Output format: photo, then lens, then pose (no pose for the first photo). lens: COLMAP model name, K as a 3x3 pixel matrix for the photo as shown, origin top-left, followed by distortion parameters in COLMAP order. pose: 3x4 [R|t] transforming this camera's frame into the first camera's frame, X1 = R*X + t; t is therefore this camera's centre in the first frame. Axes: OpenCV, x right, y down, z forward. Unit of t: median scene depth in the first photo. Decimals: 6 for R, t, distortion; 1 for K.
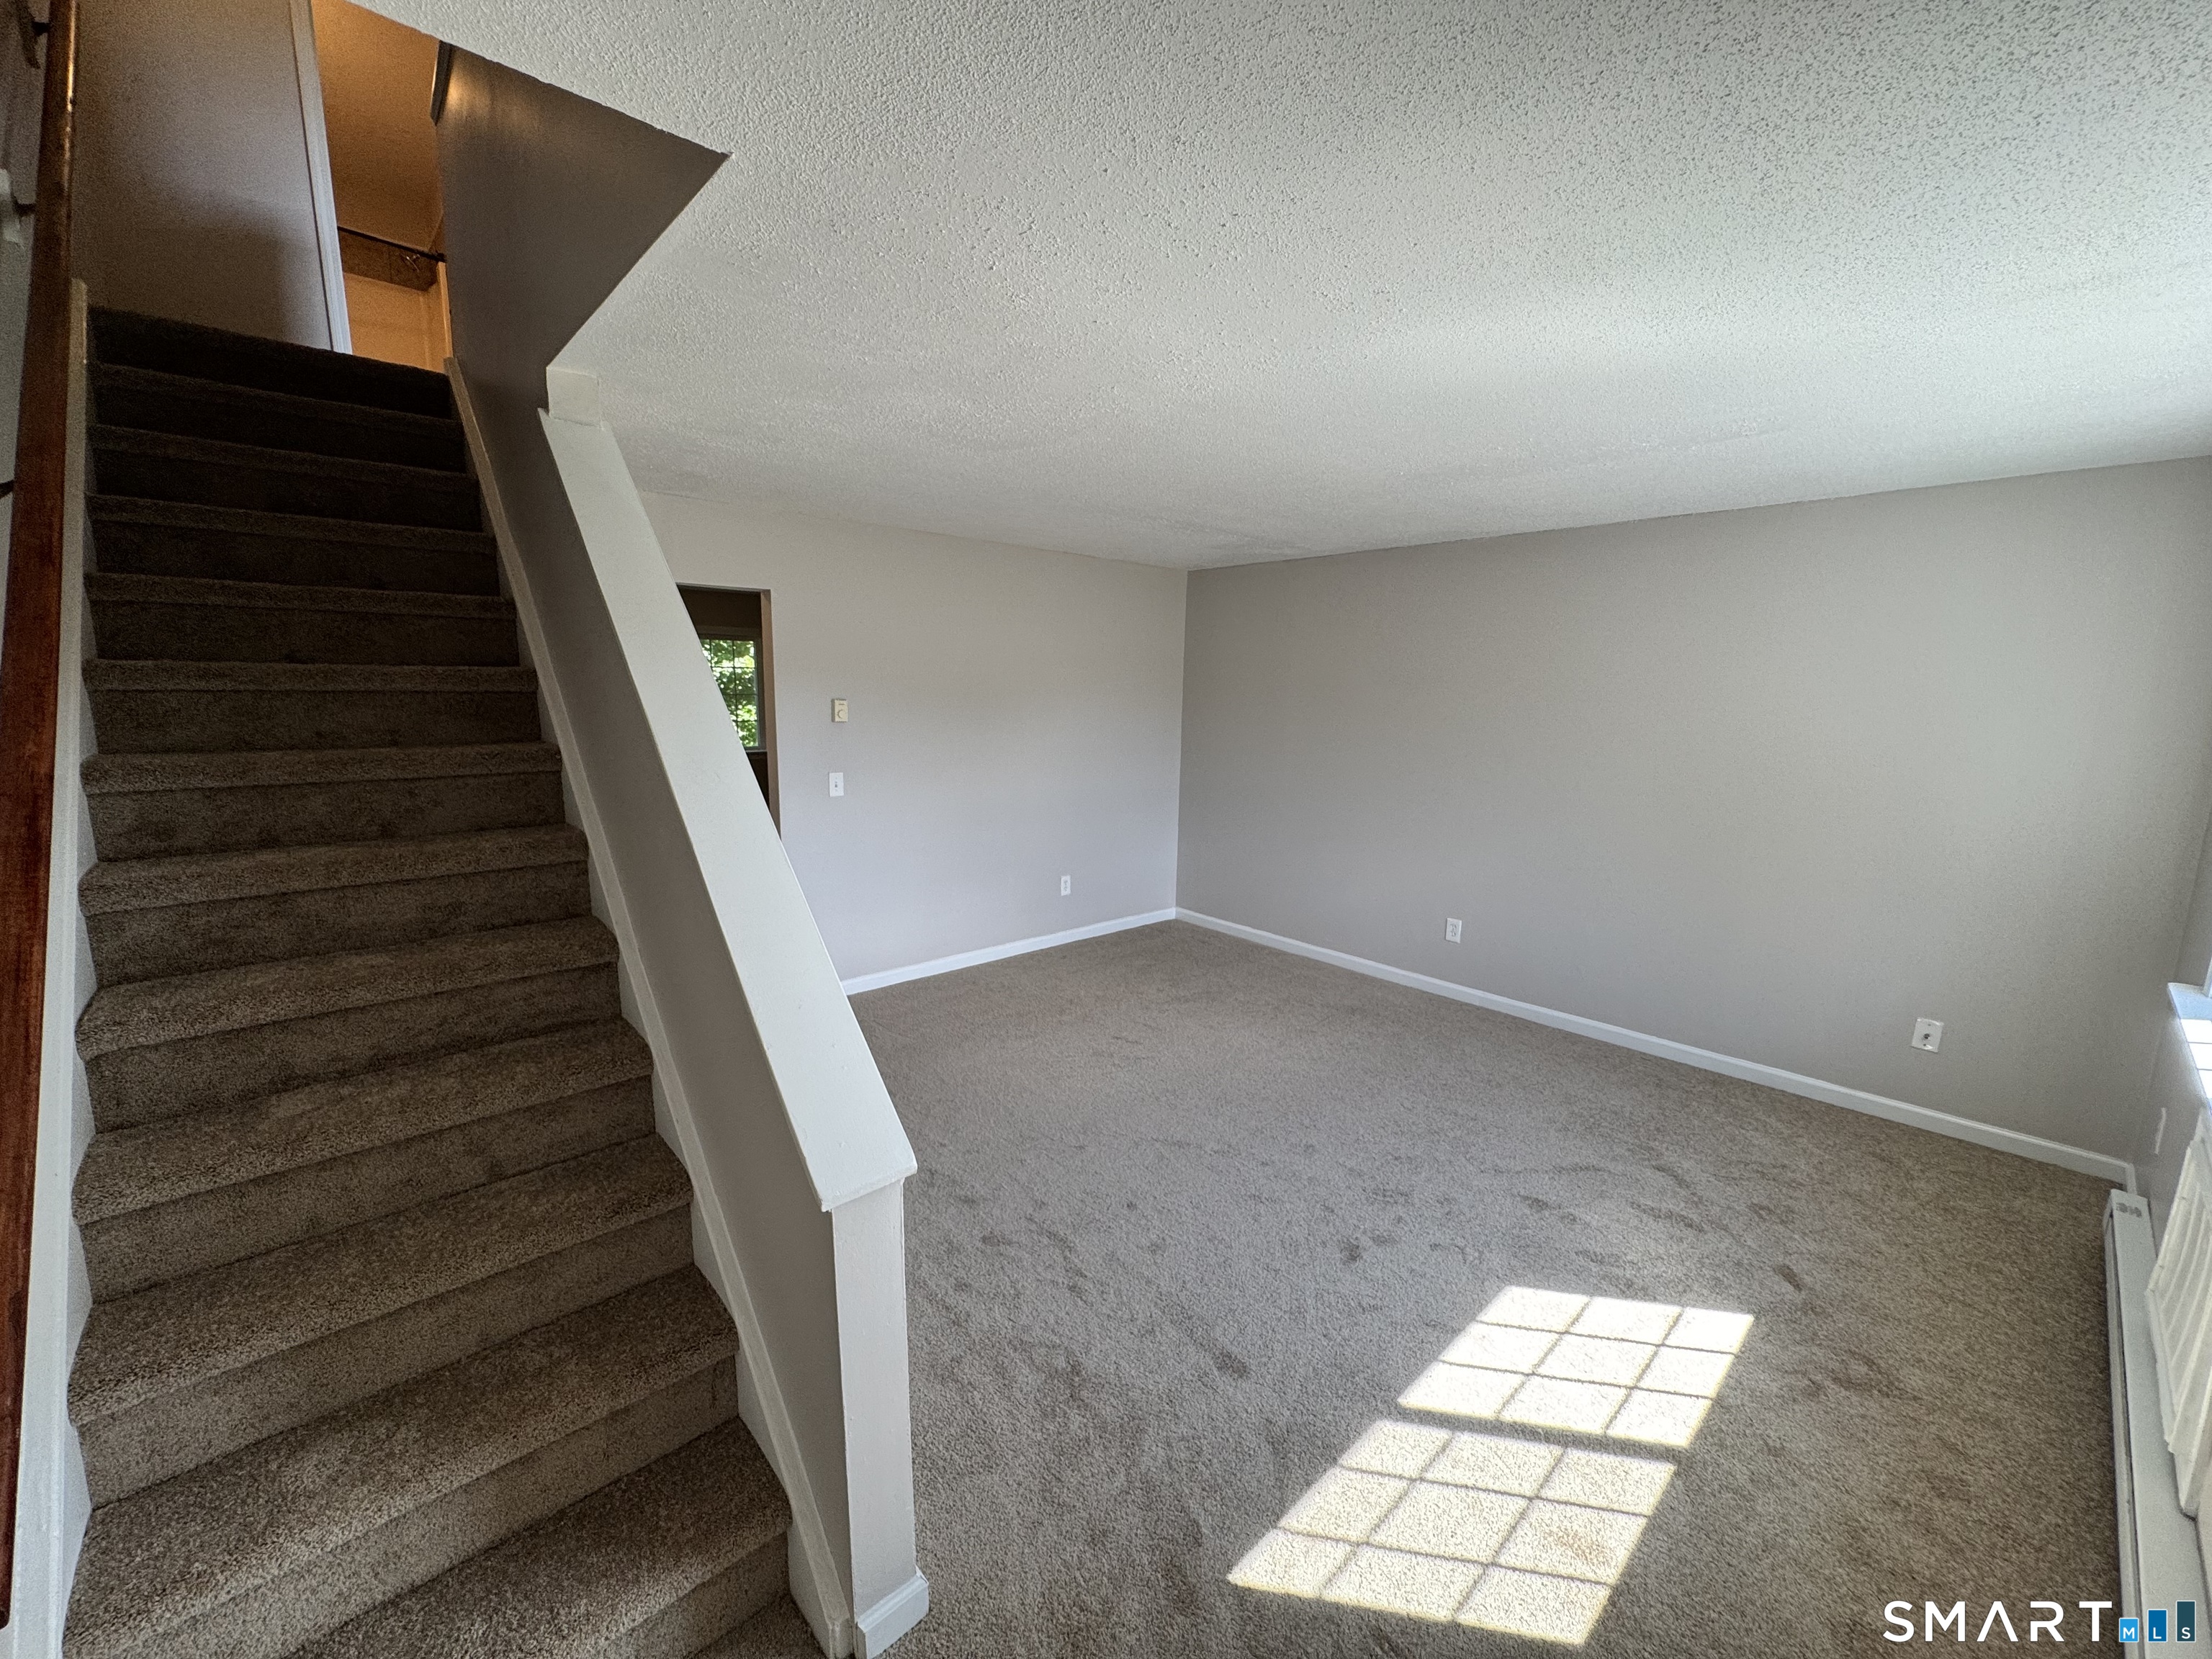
lens RADIAL K [[879.2, 0, 1107.6], [0, 879.2, 829.8], [0, 0, 1]] dist [-0.000521, 0.000330]
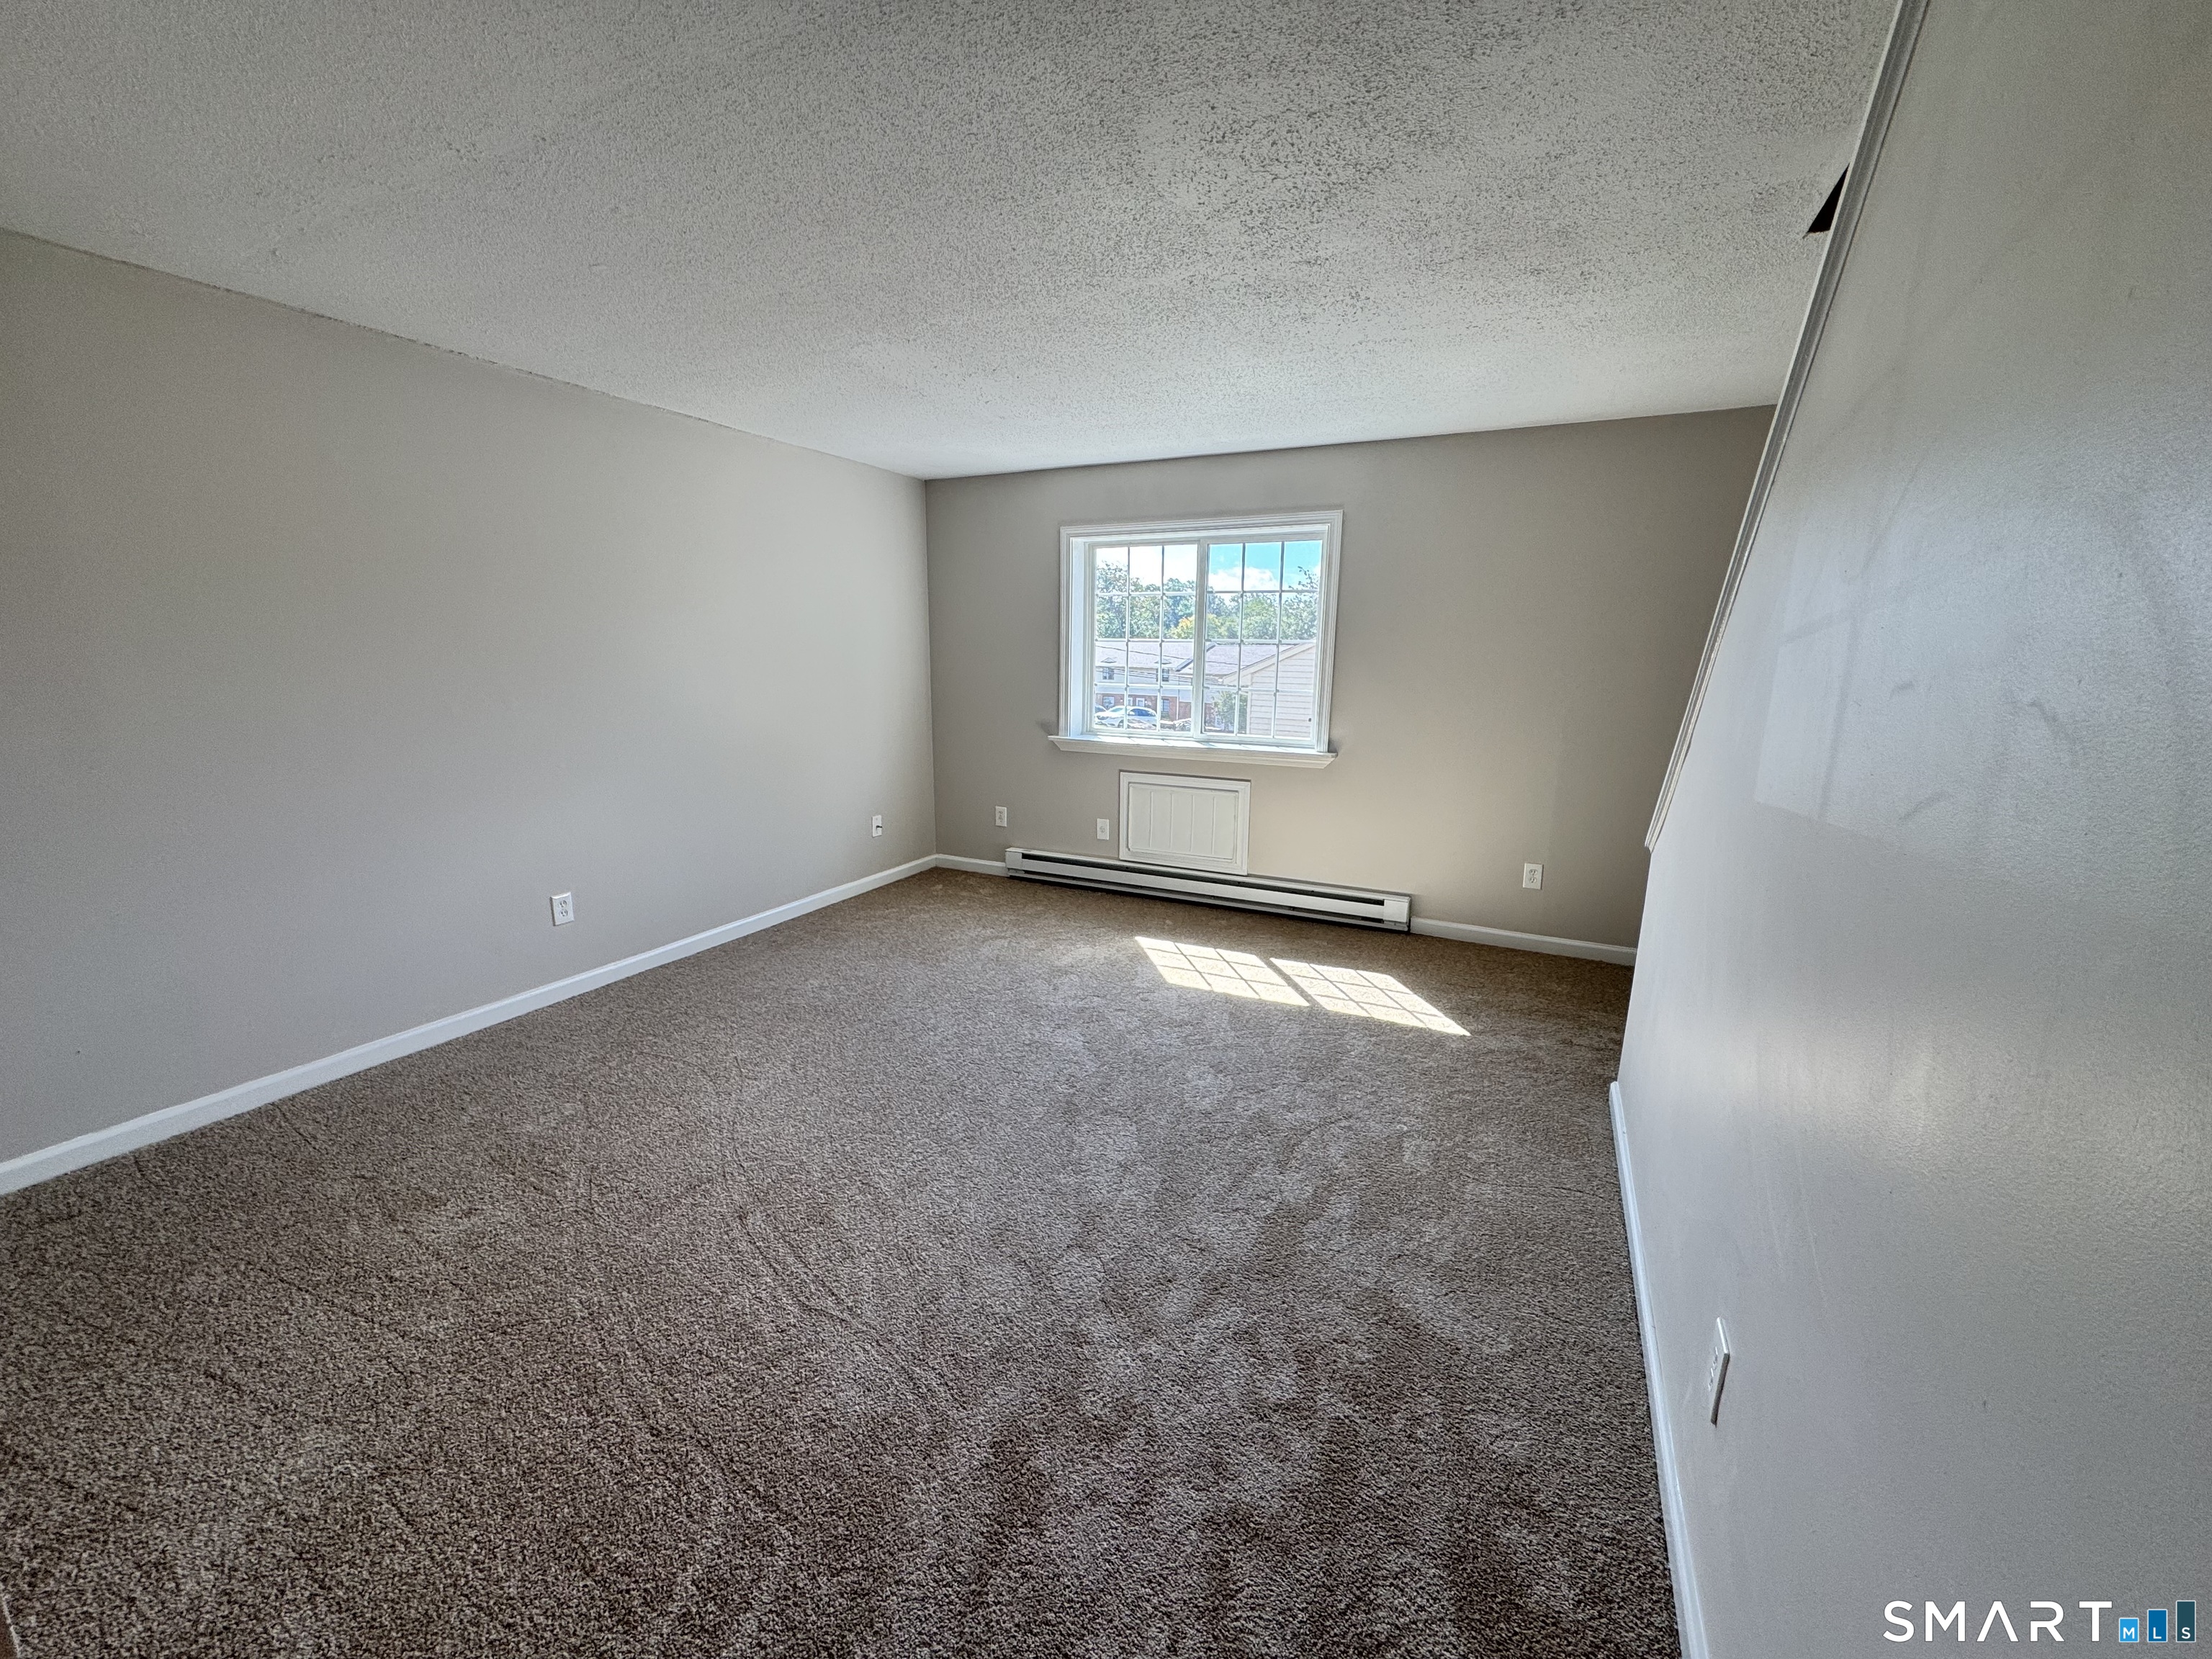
lens RADIAL K [[879.2, 0, 1126.2], [0, 879.2, 846.9], [0, 0, 1]] dist [-0.000521, 0.000330]
pose [[-0.376165, -0.227934, 0.898079, -1.100243], [0.133556, 0.945809, 0.295988, -0.228058], [-0.916877, 0.231284, -0.325338, 1.939920]]
